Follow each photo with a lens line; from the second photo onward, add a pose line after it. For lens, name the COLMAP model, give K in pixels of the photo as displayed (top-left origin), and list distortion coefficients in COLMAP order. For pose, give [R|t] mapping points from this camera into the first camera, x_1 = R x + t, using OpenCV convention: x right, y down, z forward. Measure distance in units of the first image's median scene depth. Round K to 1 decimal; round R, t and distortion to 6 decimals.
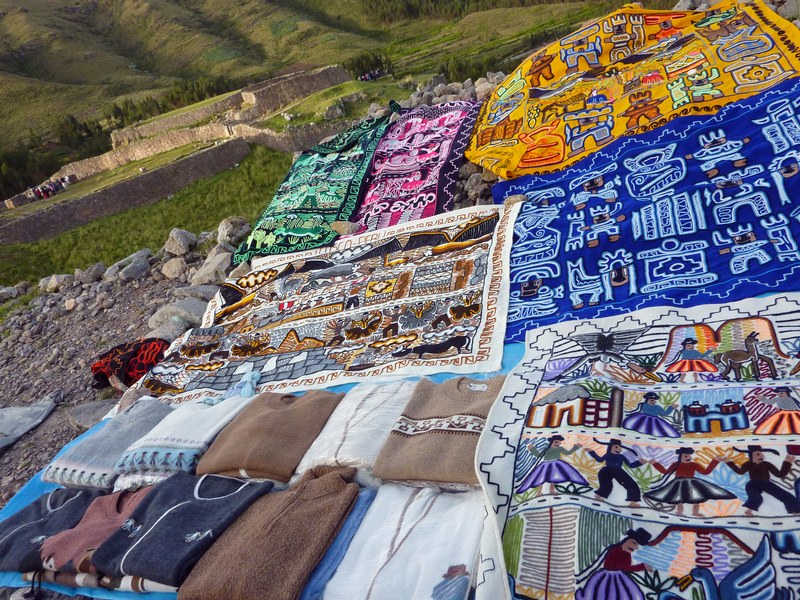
lens RADIAL K [[596.1, 0, 397.0], [0, 596.1, 294.1], [0, 0, 1]] dist [-0.034250, -0.004254]
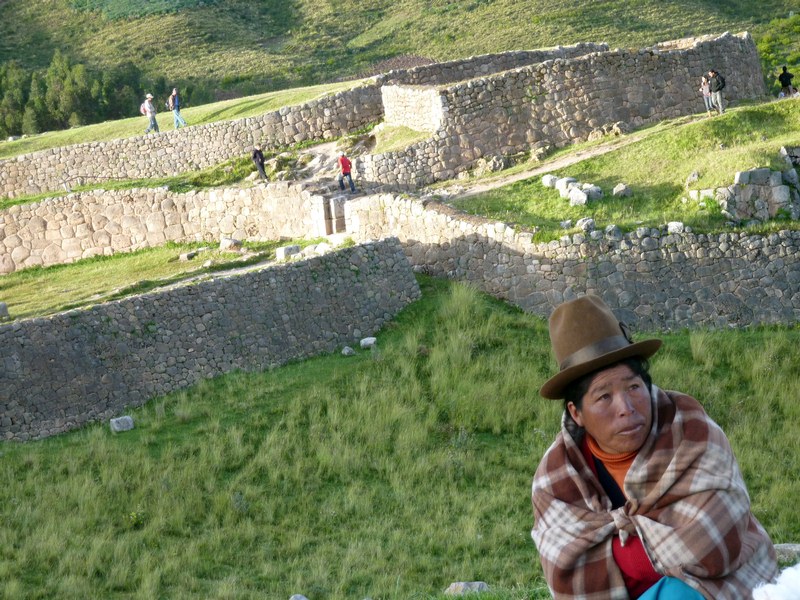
lens RADIAL K [[2427.7, 0, 404.8], [0, 2427.7, 298.4], [0, 0, 1]] dist [0.103156, 0.000000]
pose [[0.983721, 0.123607, -0.130436, -0.112621], [-0.155399, 0.949653, -0.272048, 0.037824], [0.090242, 0.287889, 0.953402, 0.018192]]
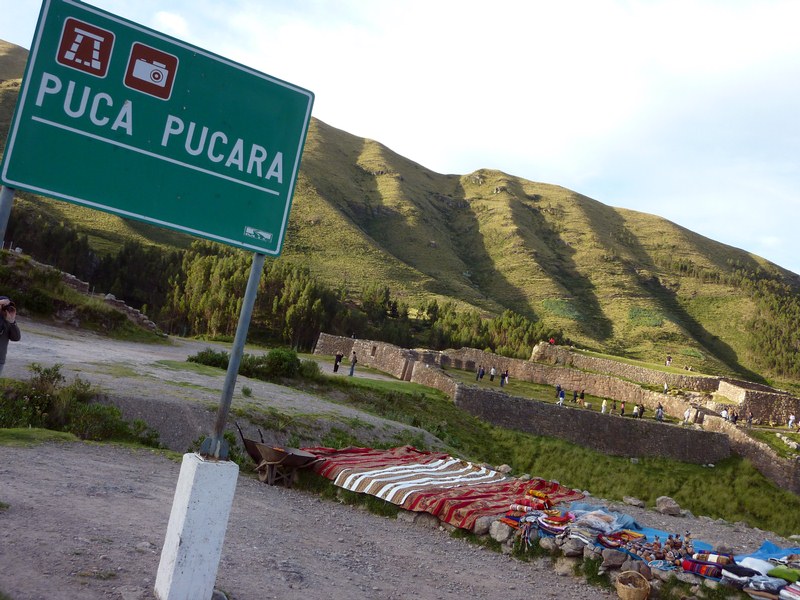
lens RADIAL K [[762.3, 0, 398.2], [0, 762.3, 302.1], [0, 0, 1]] dist [-0.021223, 0.000000]
pose [[0.796716, 0.435431, -0.419098, -0.249216], [-0.566910, 0.778760, -0.268601, 0.083950], [0.209419, 0.451590, 0.867301, 0.026500]]
